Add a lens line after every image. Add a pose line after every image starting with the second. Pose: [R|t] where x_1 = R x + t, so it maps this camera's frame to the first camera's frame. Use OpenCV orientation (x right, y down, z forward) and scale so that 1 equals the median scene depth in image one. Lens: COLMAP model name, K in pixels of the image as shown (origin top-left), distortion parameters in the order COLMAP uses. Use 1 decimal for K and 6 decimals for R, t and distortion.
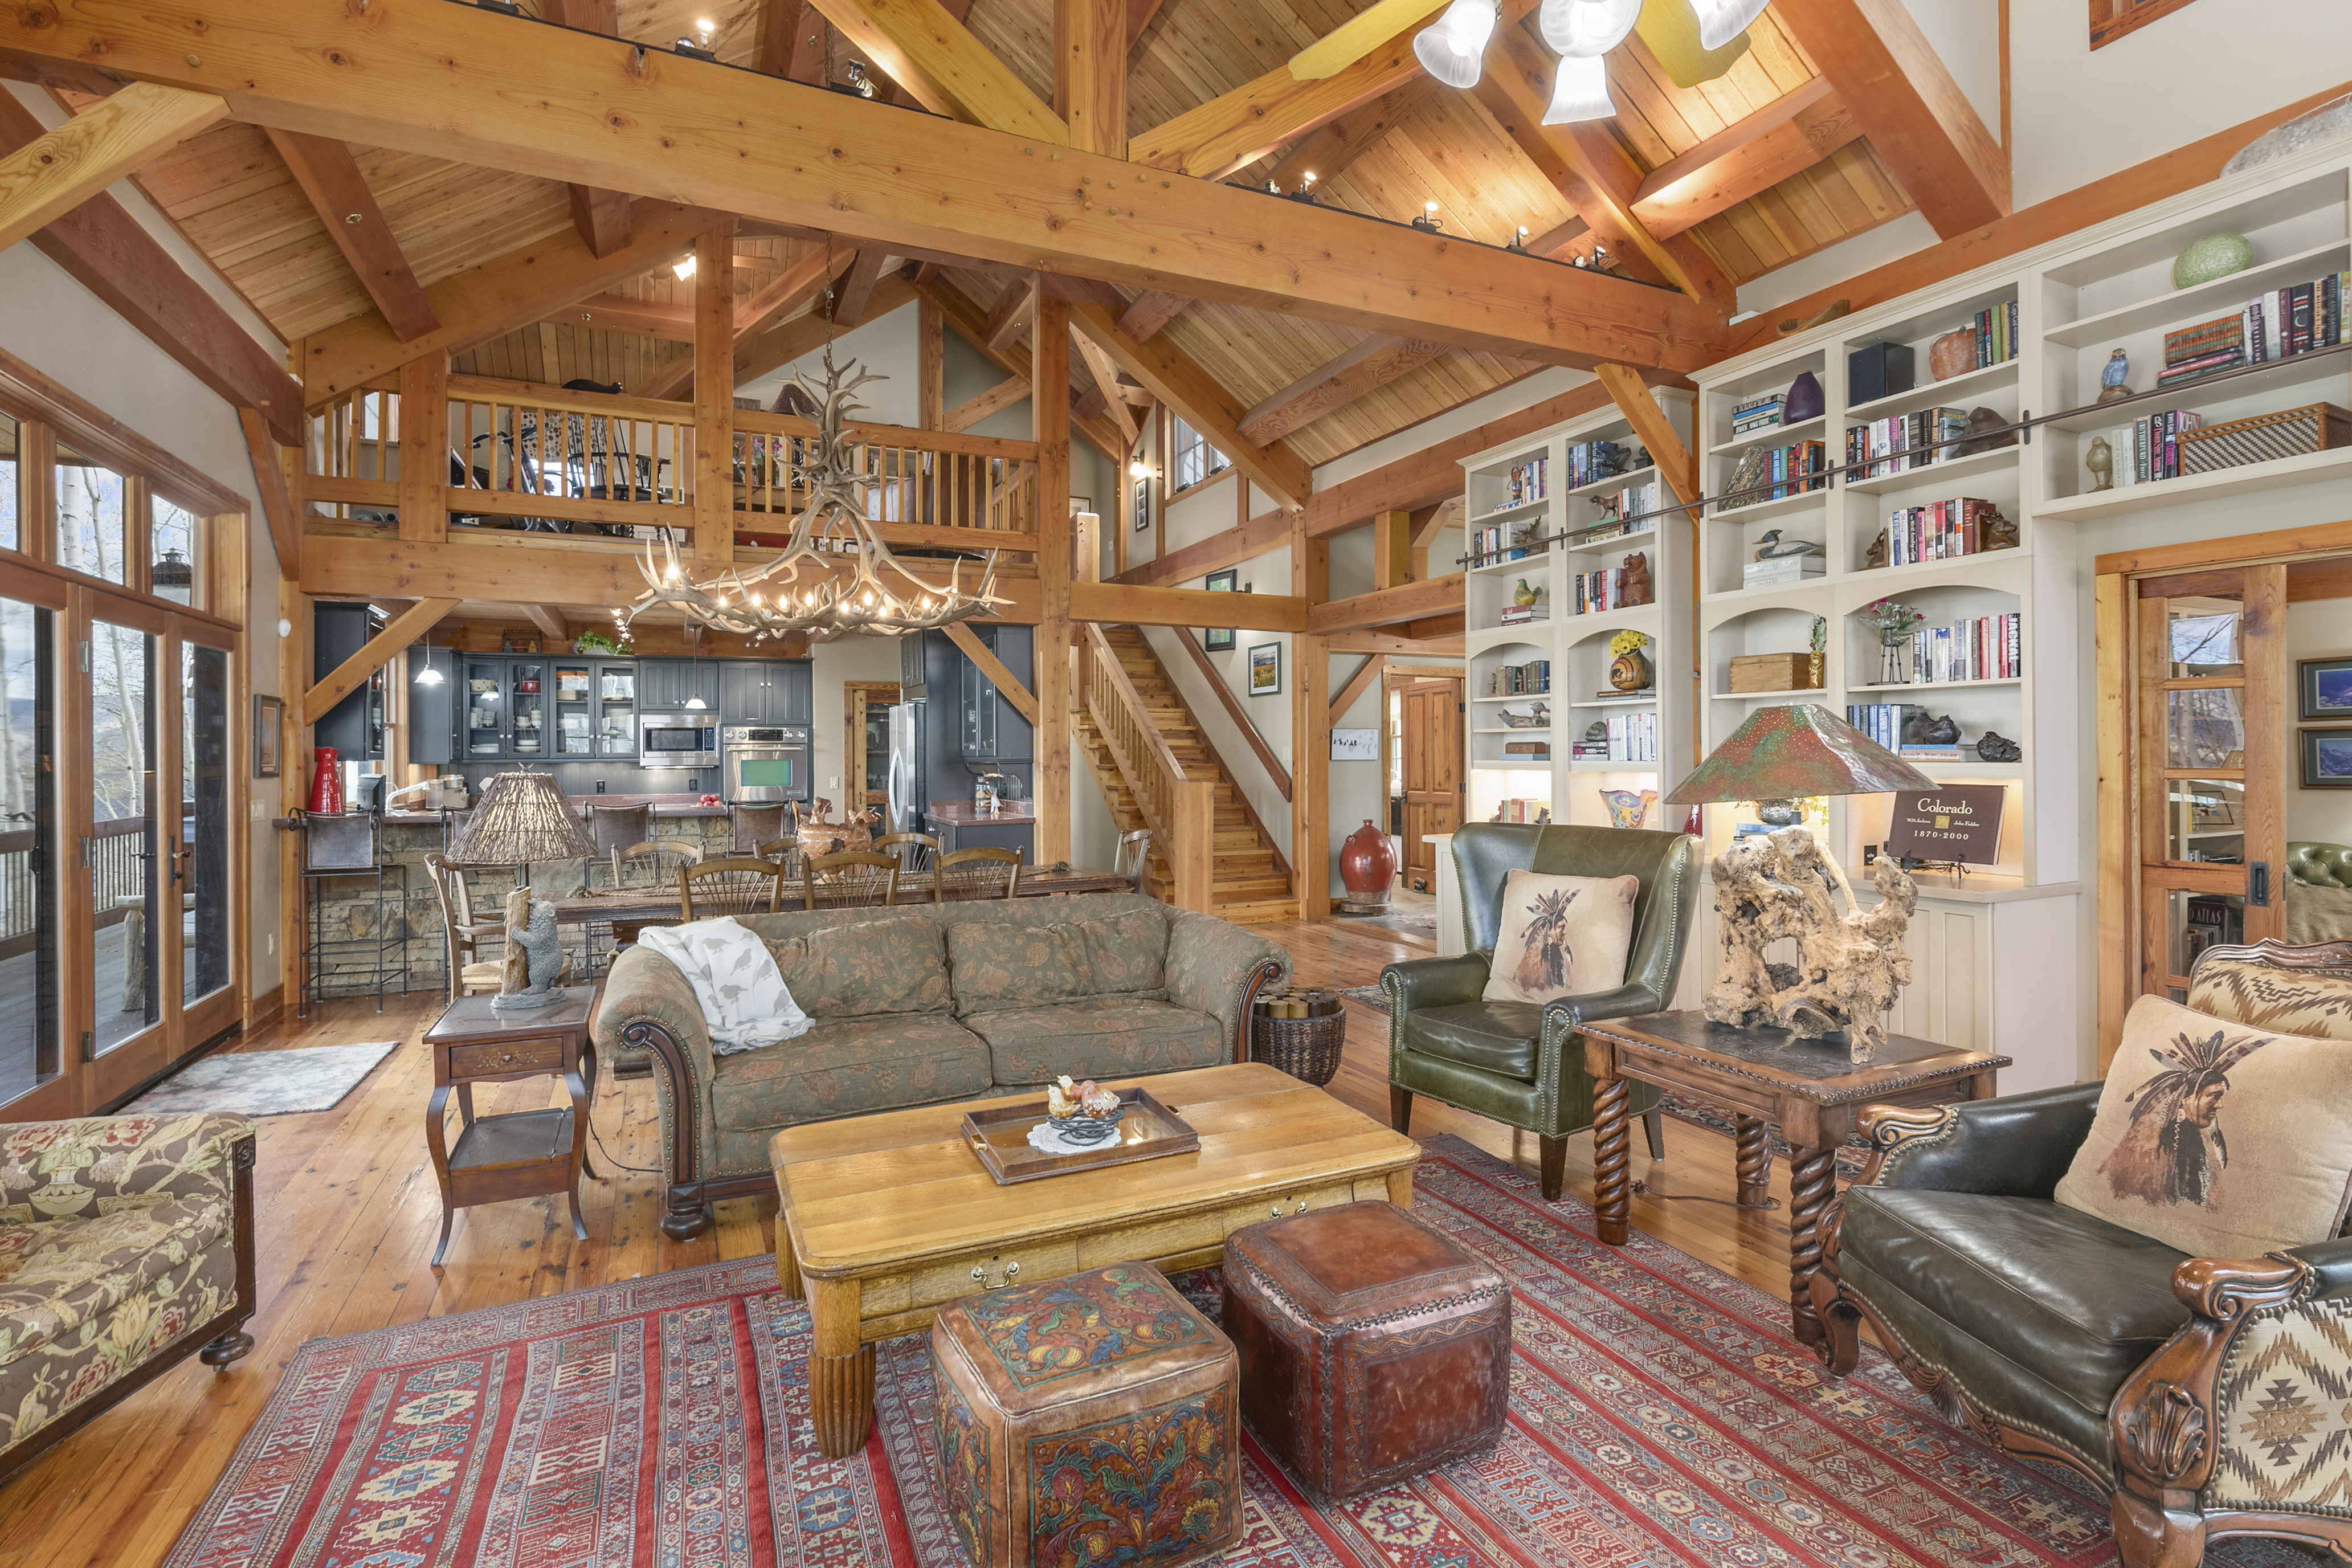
lens RADIAL K [[1103.7, 0, 1172.9], [0, 1103.7, 753.6], [0, 0, 1]] dist [-0.016026, -0.000600]
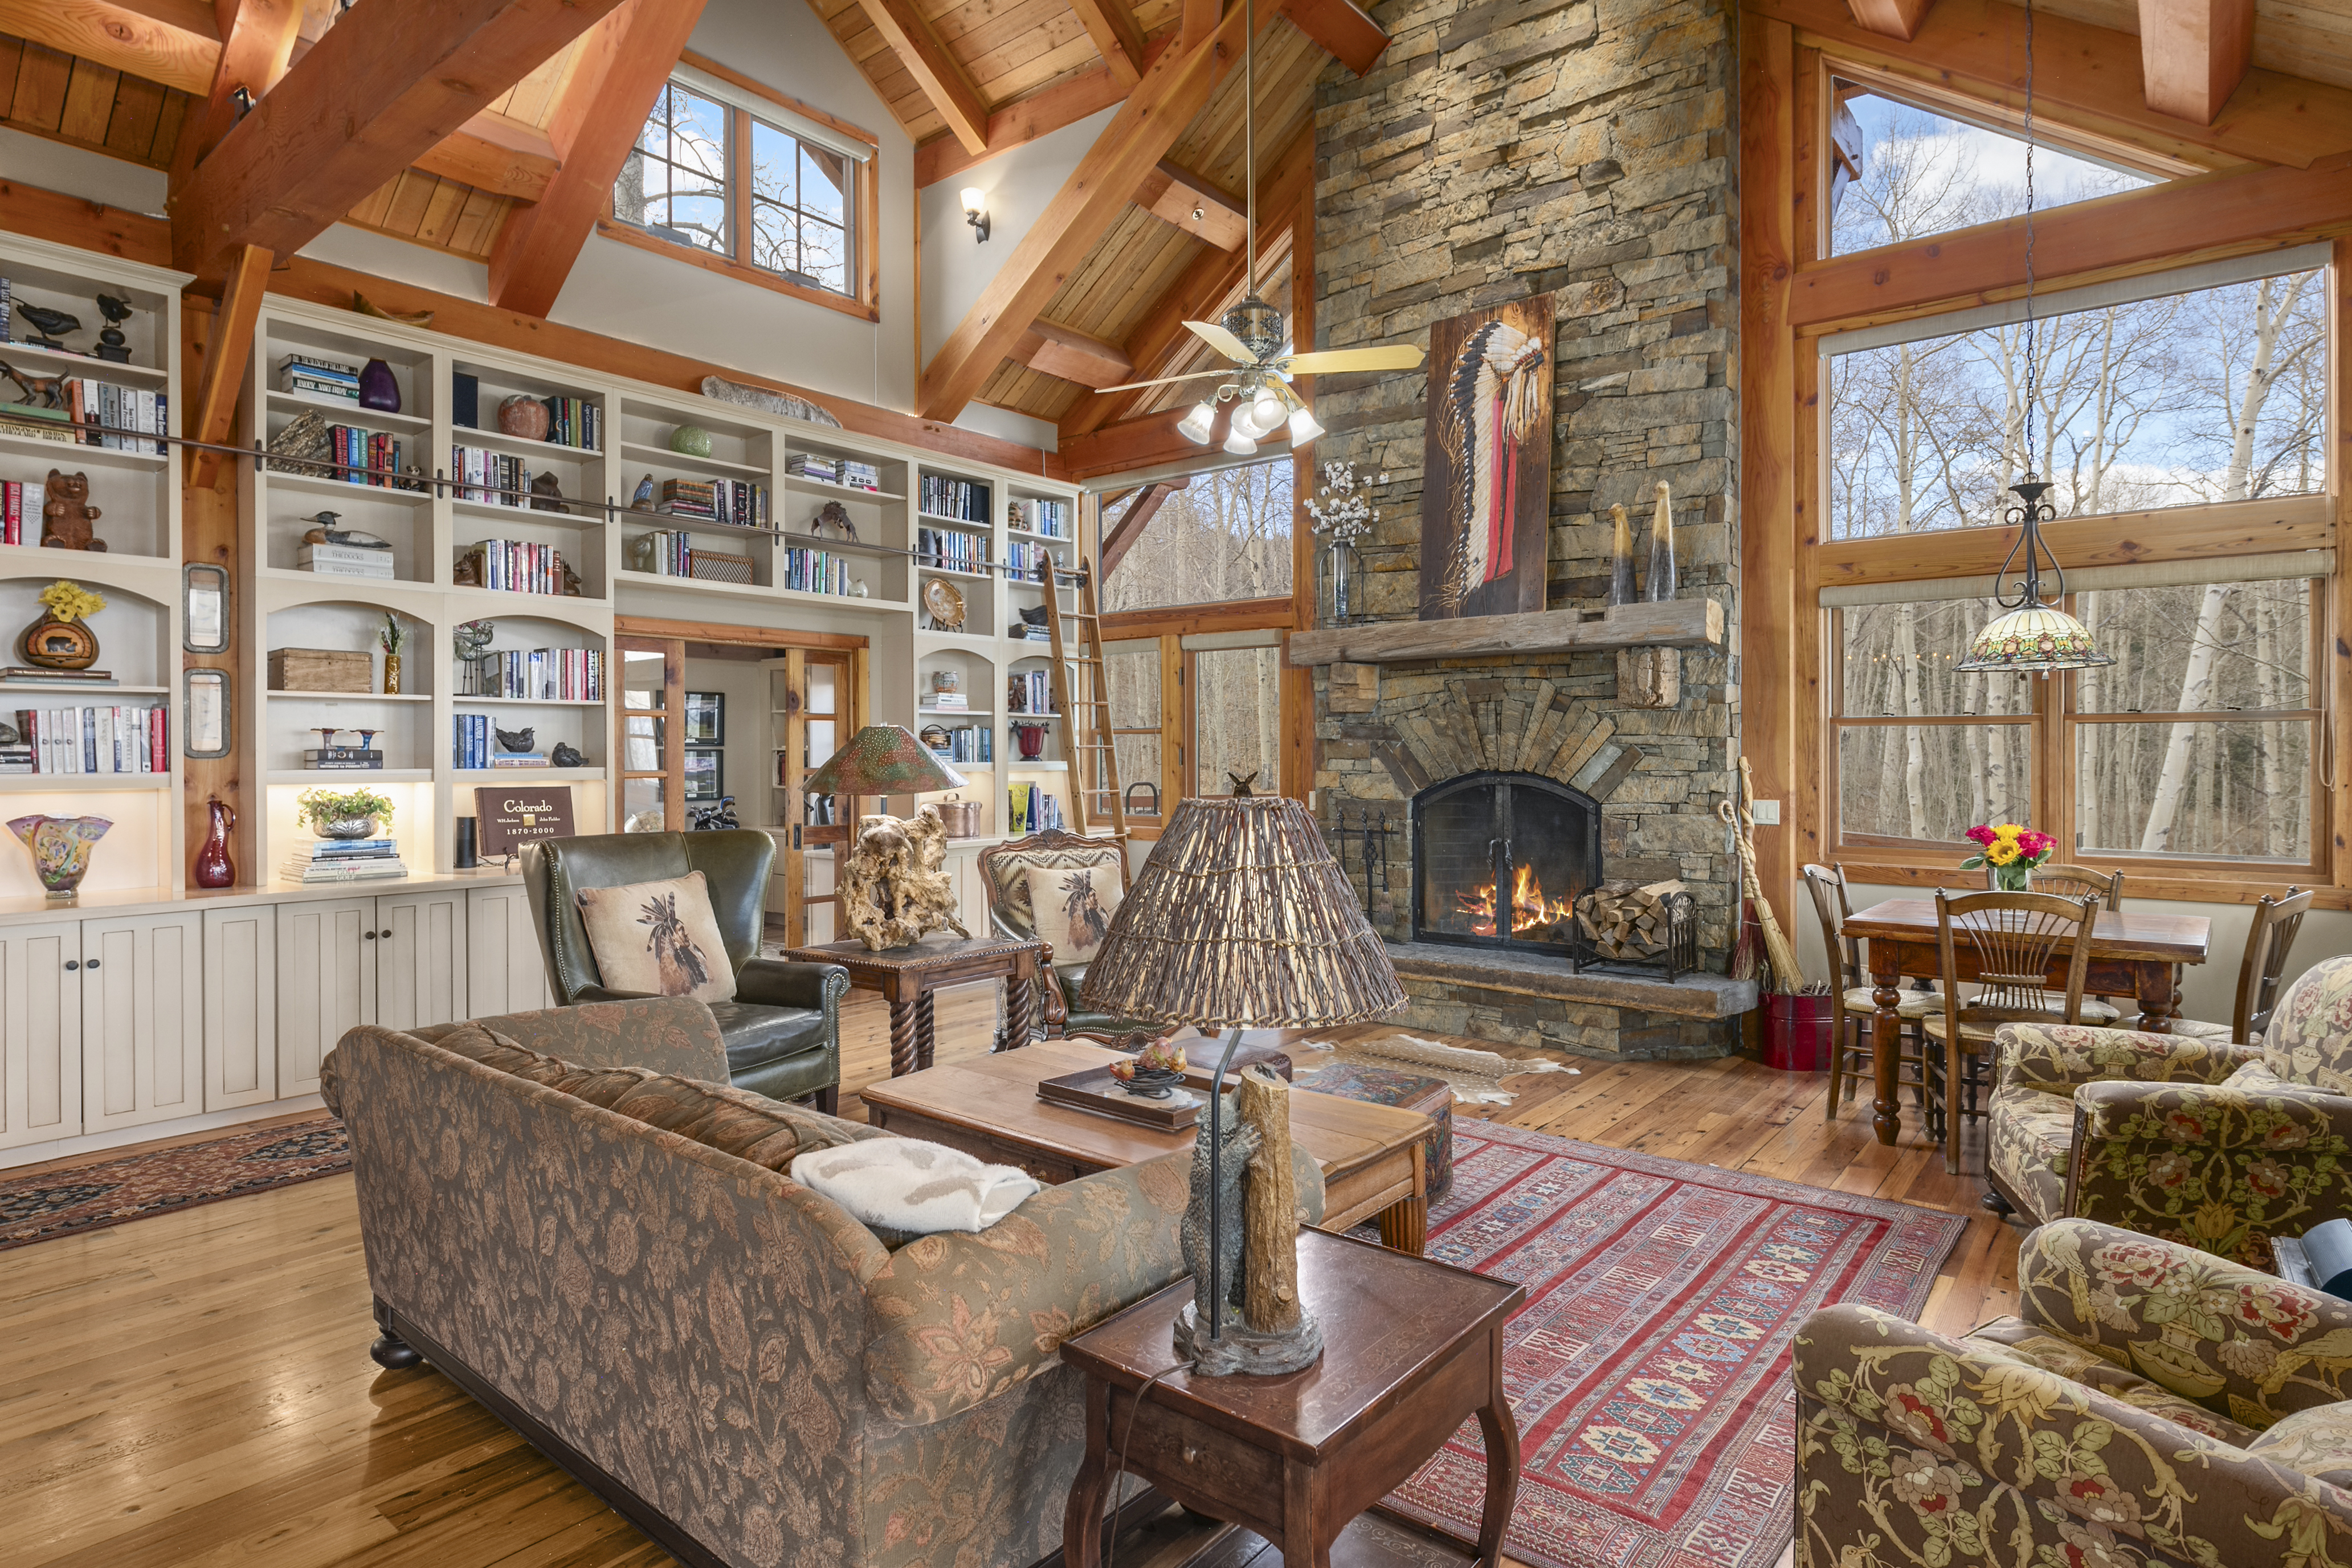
lens RADIAL K [[1251.5, 0, 1174.1], [0, 1251.5, 753.4], [0, 0, 1]] dist [0.002813, 0.000488]
pose [[-0.432309, 0.005122, 0.901711, -0.793543], [0.003605, 0.999986, -0.003952, 0.000205], [-0.901718, 0.001542, -0.432321, 0.966058]]
